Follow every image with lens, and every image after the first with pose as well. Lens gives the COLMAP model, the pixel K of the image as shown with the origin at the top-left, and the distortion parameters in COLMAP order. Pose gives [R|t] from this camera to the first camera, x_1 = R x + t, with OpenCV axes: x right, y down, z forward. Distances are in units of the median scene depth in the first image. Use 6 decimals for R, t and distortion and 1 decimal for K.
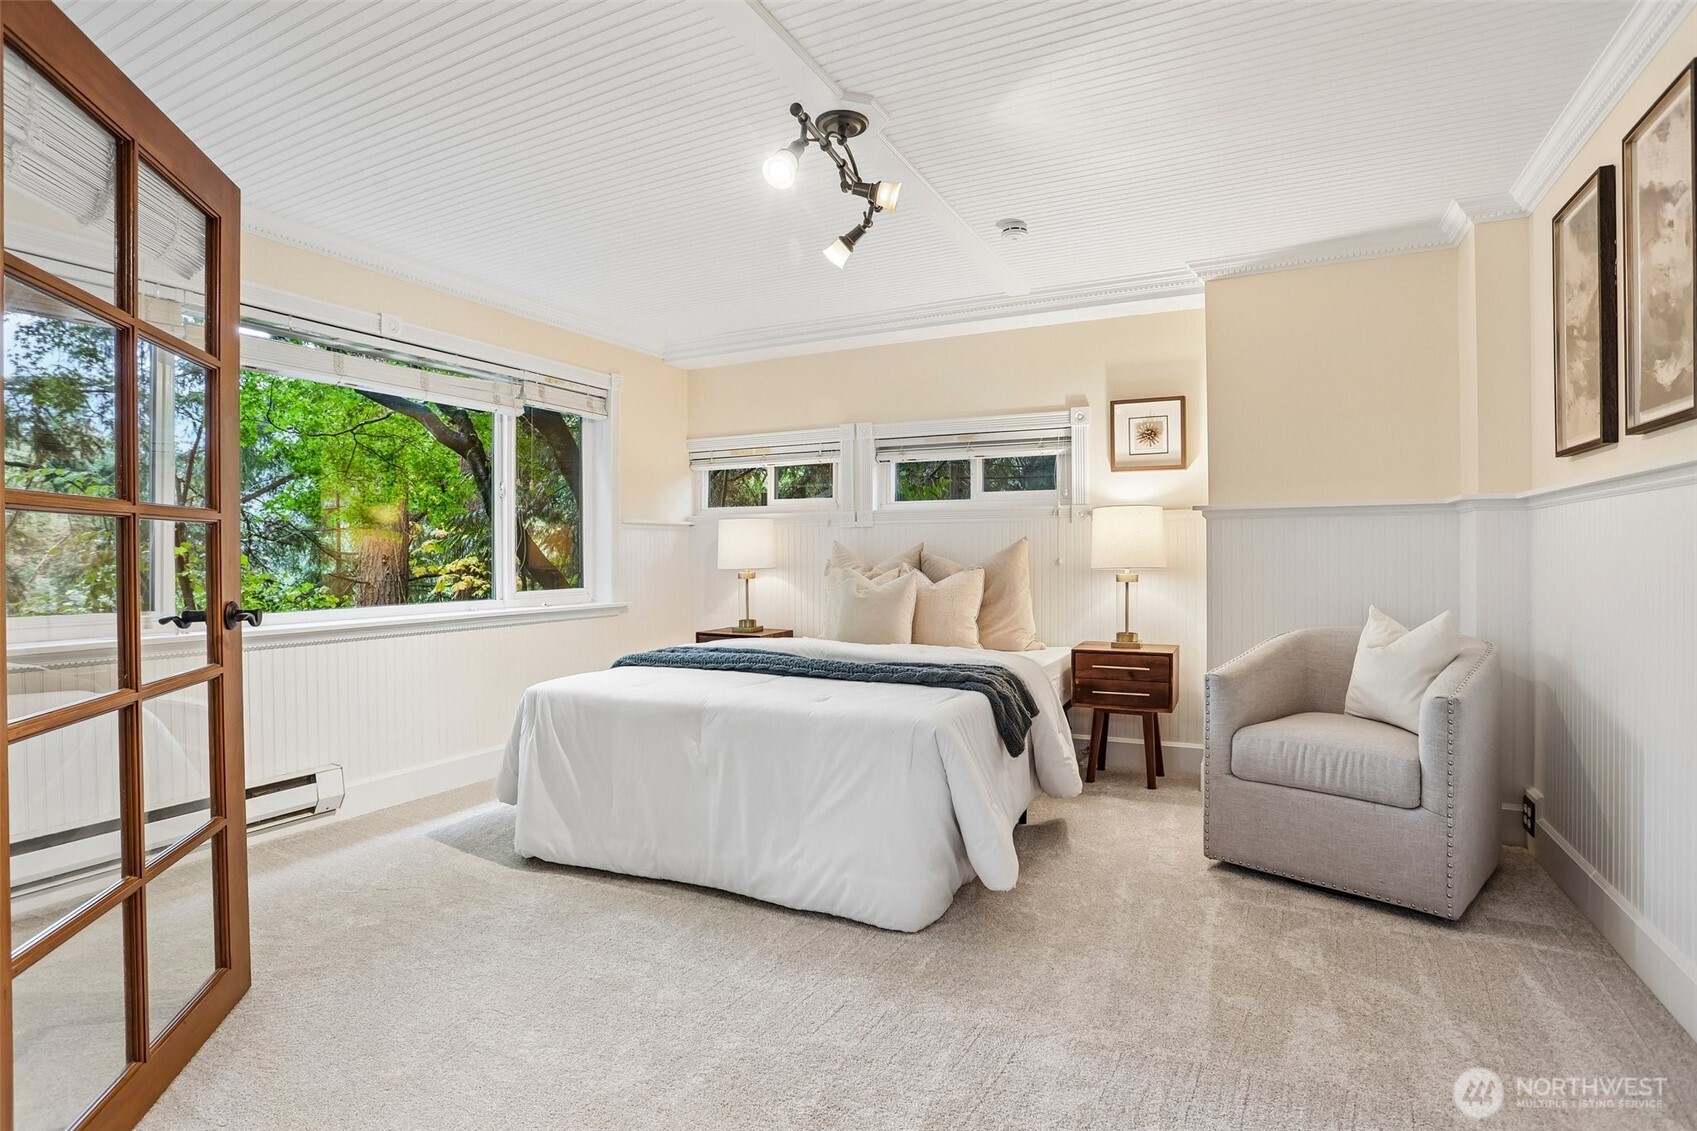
lens RADIAL K [[831.2, 0, 859.4], [0, 831.2, 557.8], [0, 0, 1]] dist [-0.055076, 0.018949]
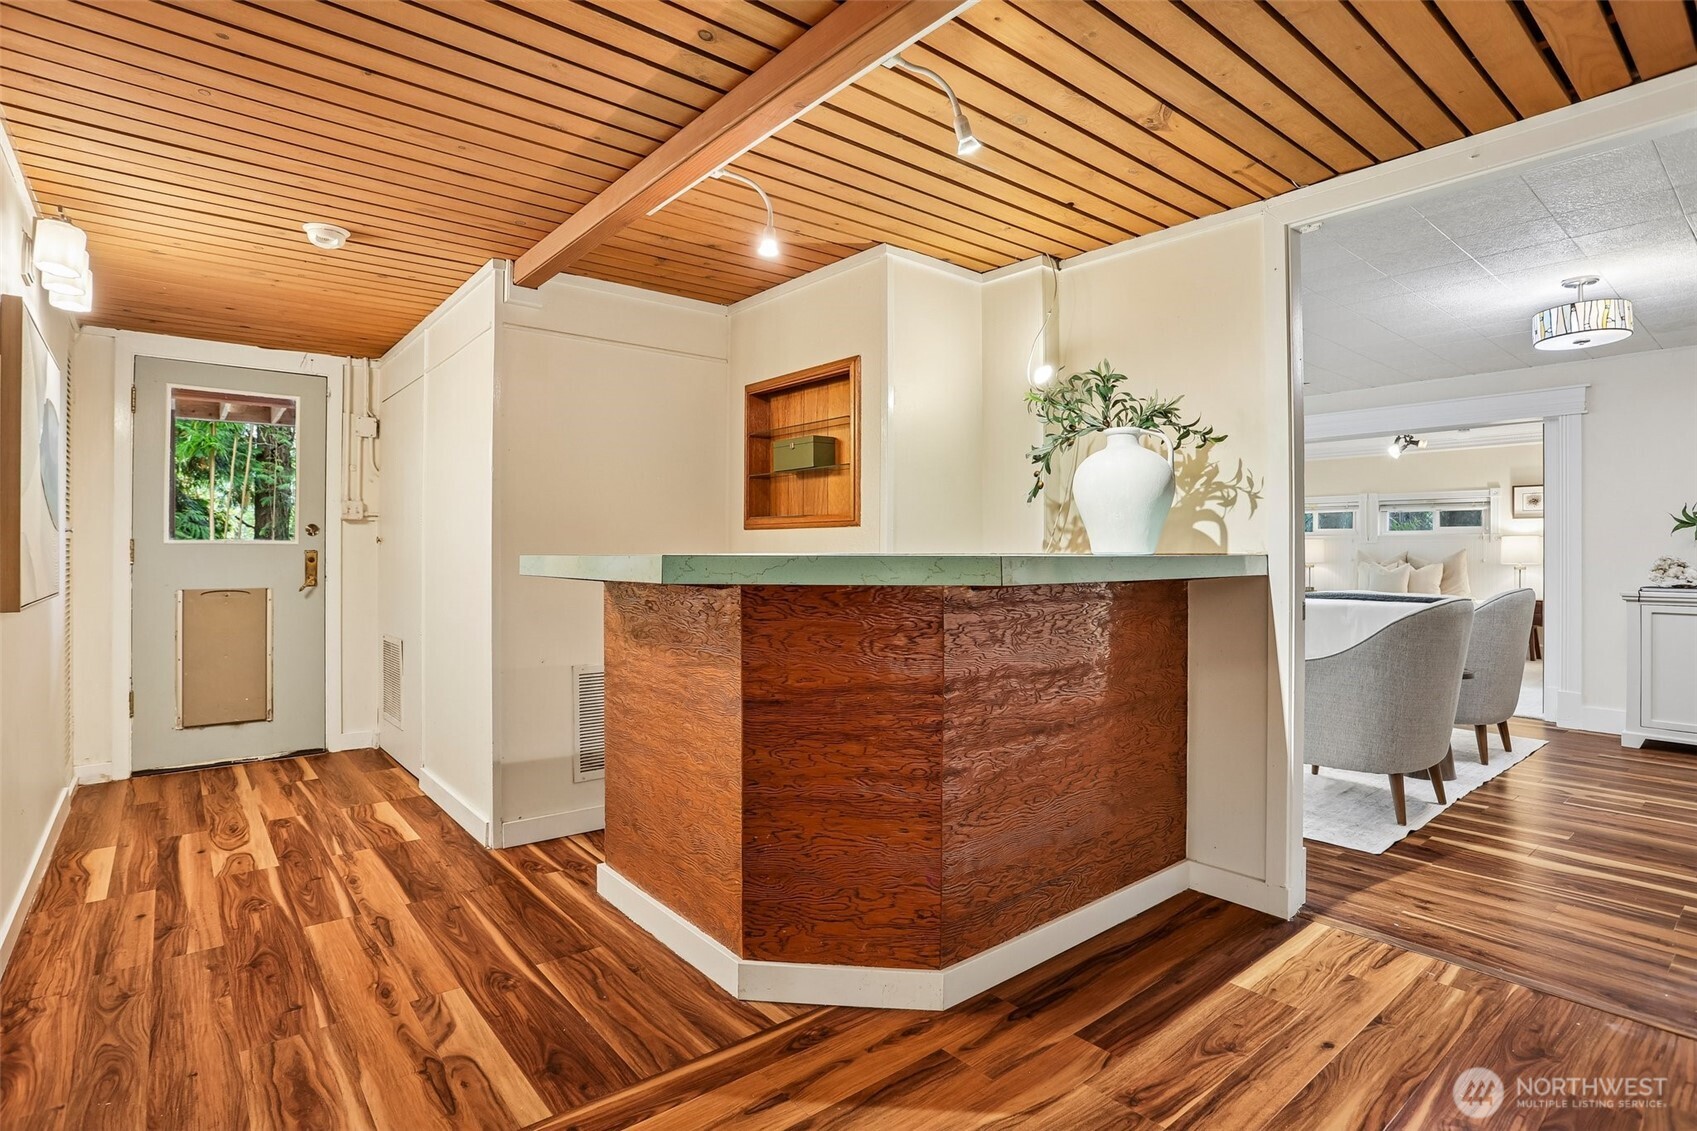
lens RADIAL K [[833.9, 0, 843.5], [0, 833.9, 561.0], [0, 0, 1]] dist [-0.035408, 0.001379]
pose [[0.911138, 0.005886, -0.412059, -0.395390], [-0.005251, 0.999983, 0.002674, 0.009245], [0.412067, -0.000273, 0.911153, -1.599673]]
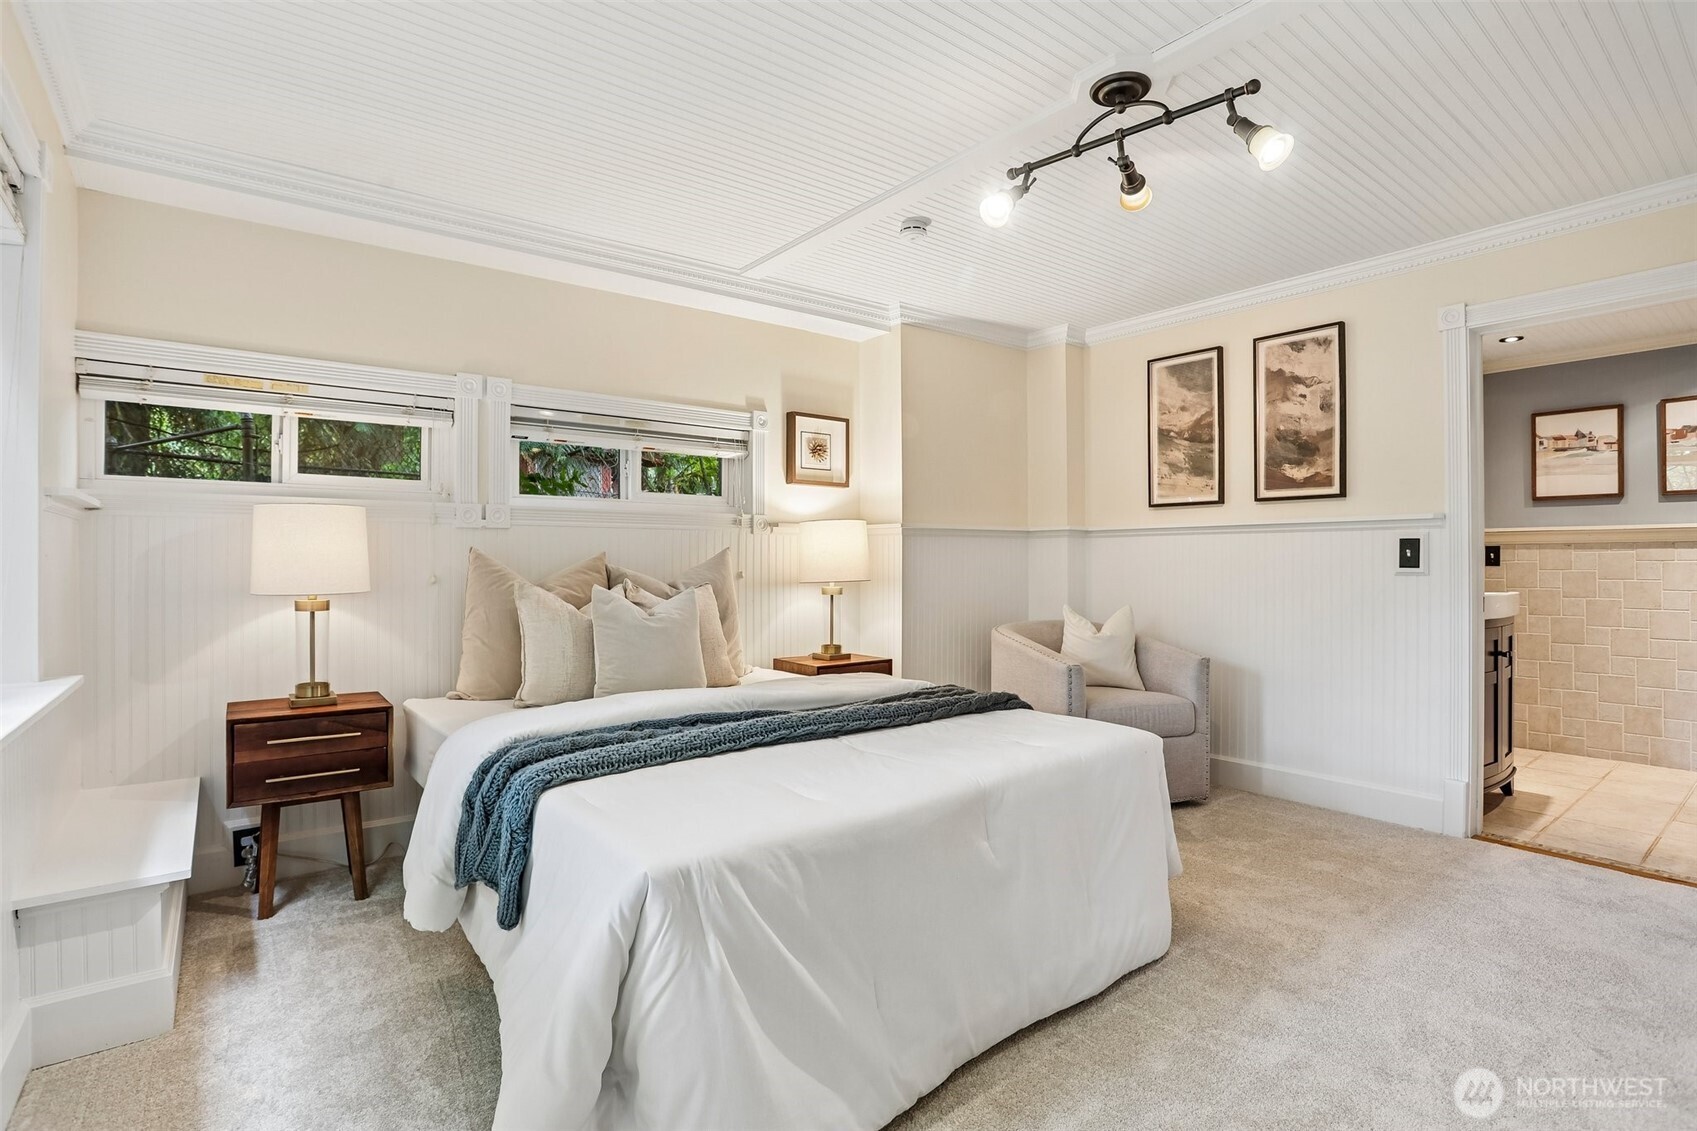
lens RADIAL K [[831.0, 0, 871.3], [0, 831.0, 554.4], [0, 0, 1]] dist [0.002350, 0.001184]
pose [[0.425603, 0.002788, 0.904906, -0.541332], [0.004091, 0.999979, -0.005005, -0.012440], [-0.904901, 0.005832, 0.425583, 0.475304]]
